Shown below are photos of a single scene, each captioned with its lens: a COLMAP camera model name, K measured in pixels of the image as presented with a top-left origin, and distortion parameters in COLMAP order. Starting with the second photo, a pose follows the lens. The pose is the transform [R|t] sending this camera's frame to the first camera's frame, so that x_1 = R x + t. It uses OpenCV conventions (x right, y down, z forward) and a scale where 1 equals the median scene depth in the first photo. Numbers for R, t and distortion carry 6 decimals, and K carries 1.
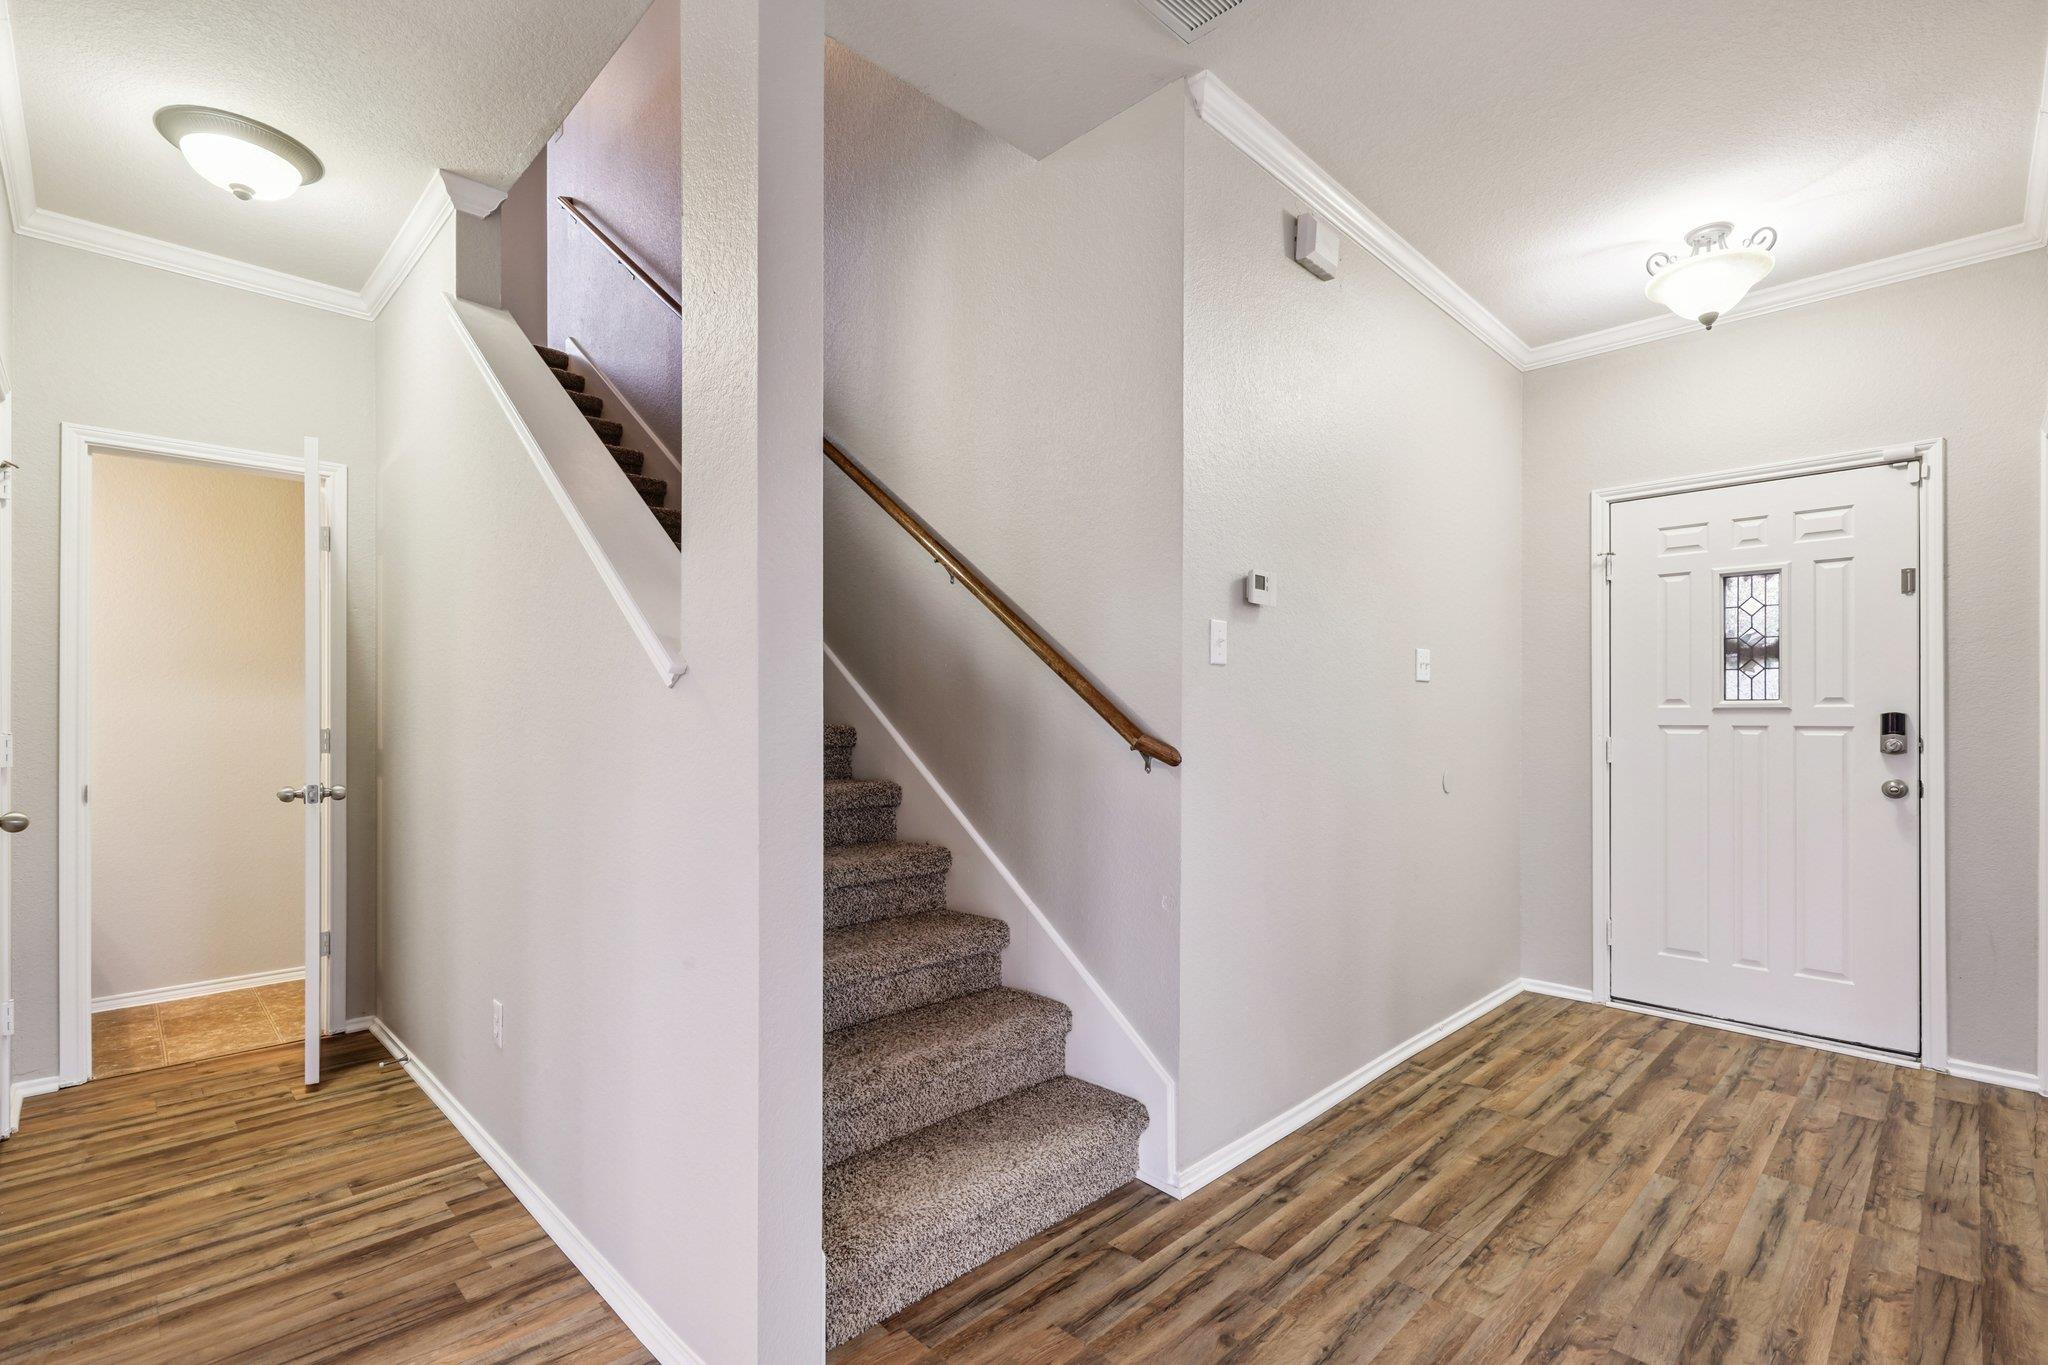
lens RADIAL K [[935.2, 0, 1029.3], [0, 935.2, 713.4], [0, 0, 1]] dist [-0.000629, -0.000716]
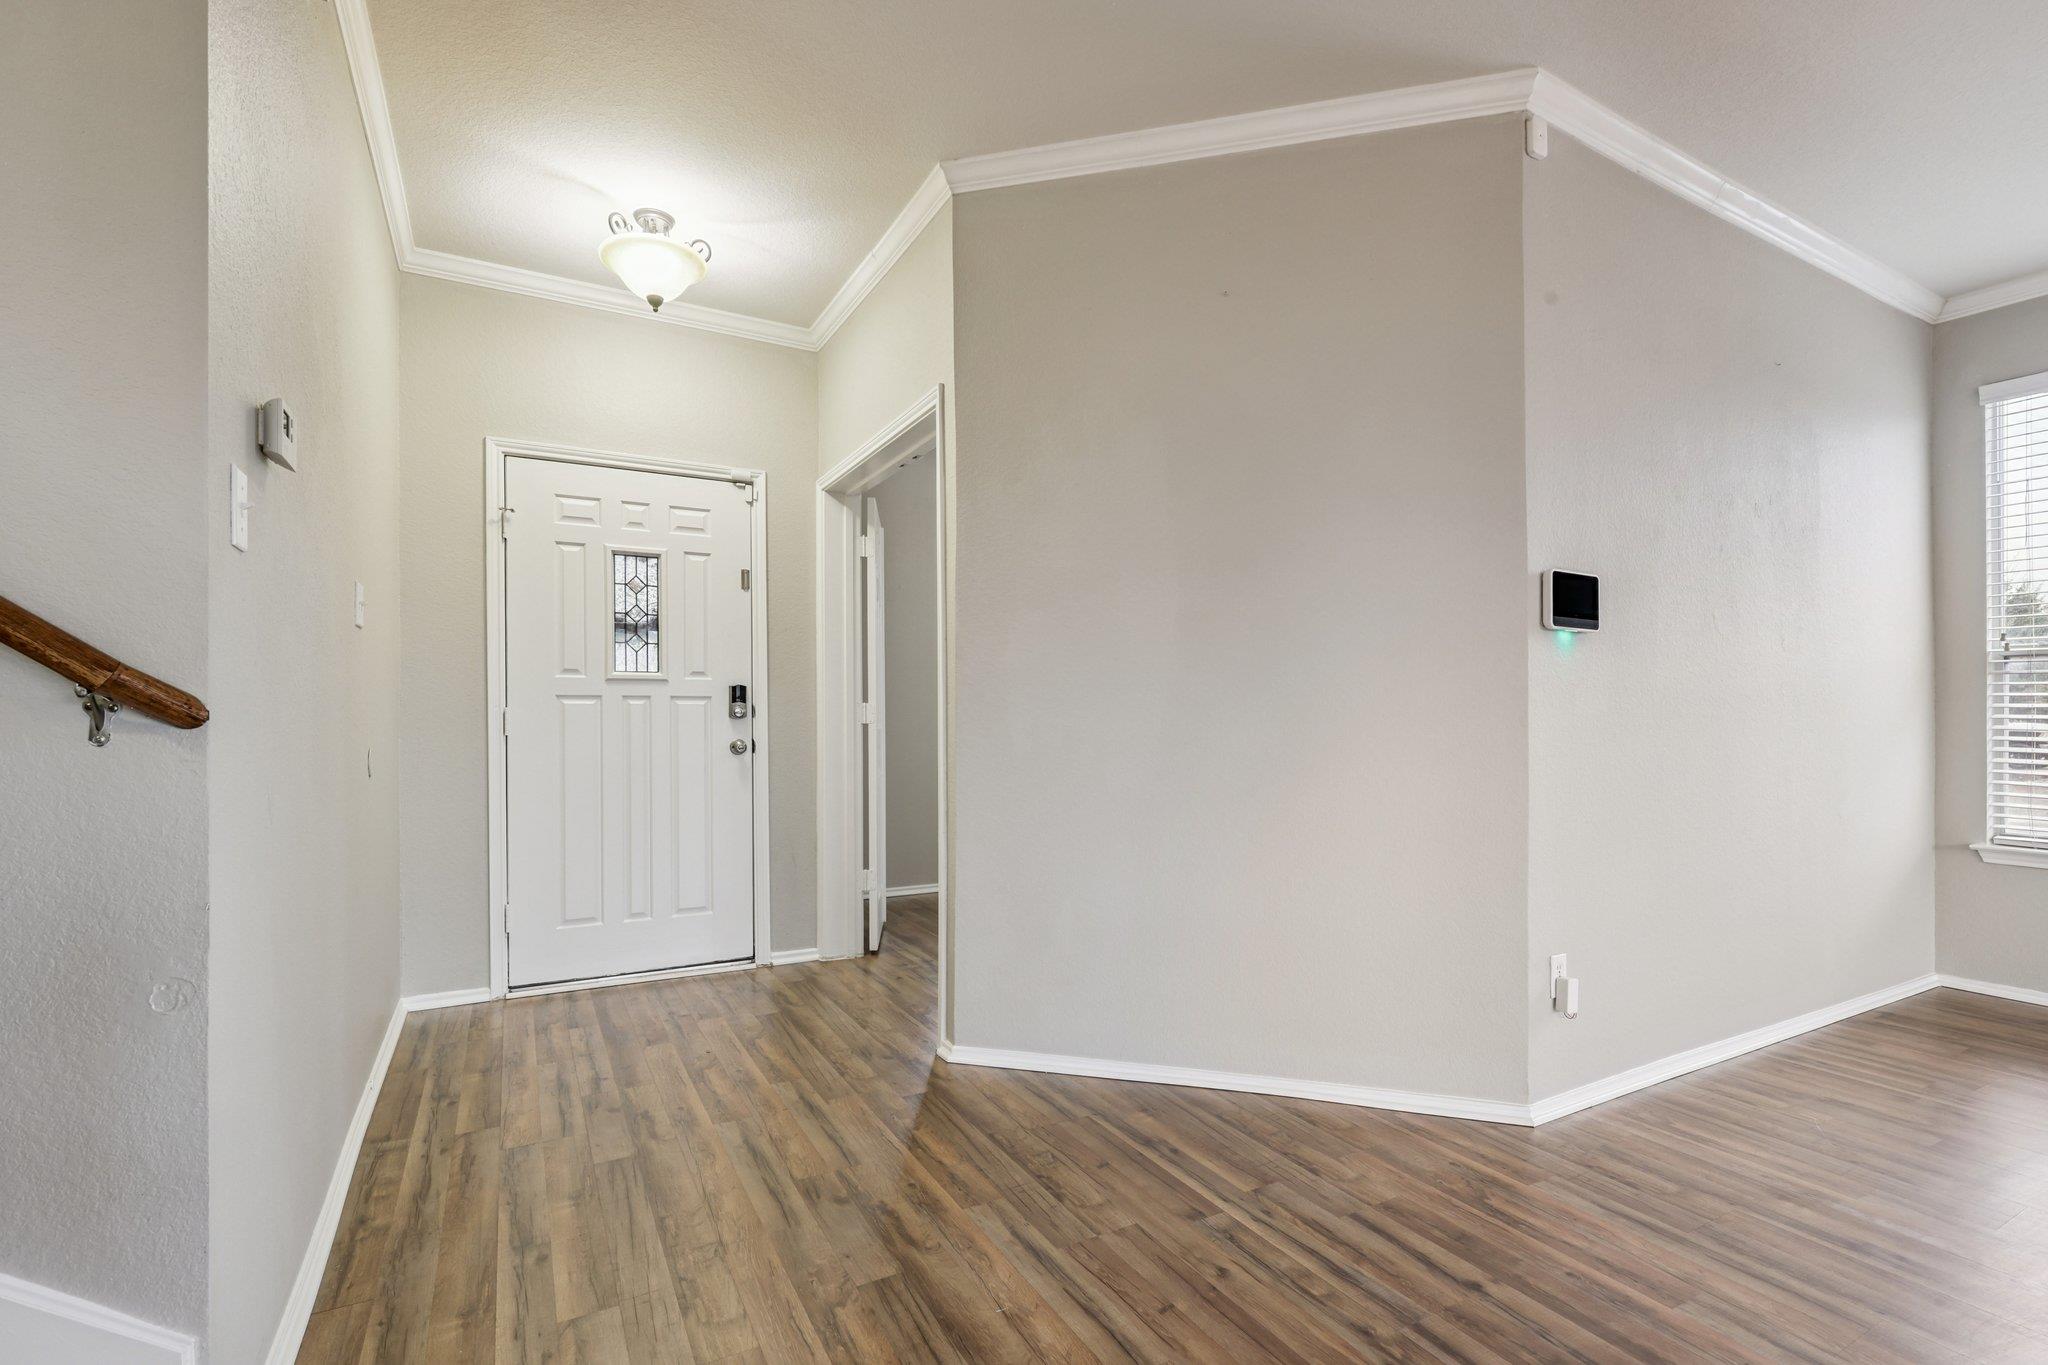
lens RADIAL K [[935.2, 0, 1029.3], [0, 935.2, 713.4], [0, 0, 1]] dist [-0.000629, -0.000716]
pose [[0.262138, -0.000676, 0.965030, -0.170507], [-0.001156, 0.999999, 0.001015, 0.036666], [-0.965030, -0.001382, 0.262137, 0.321662]]
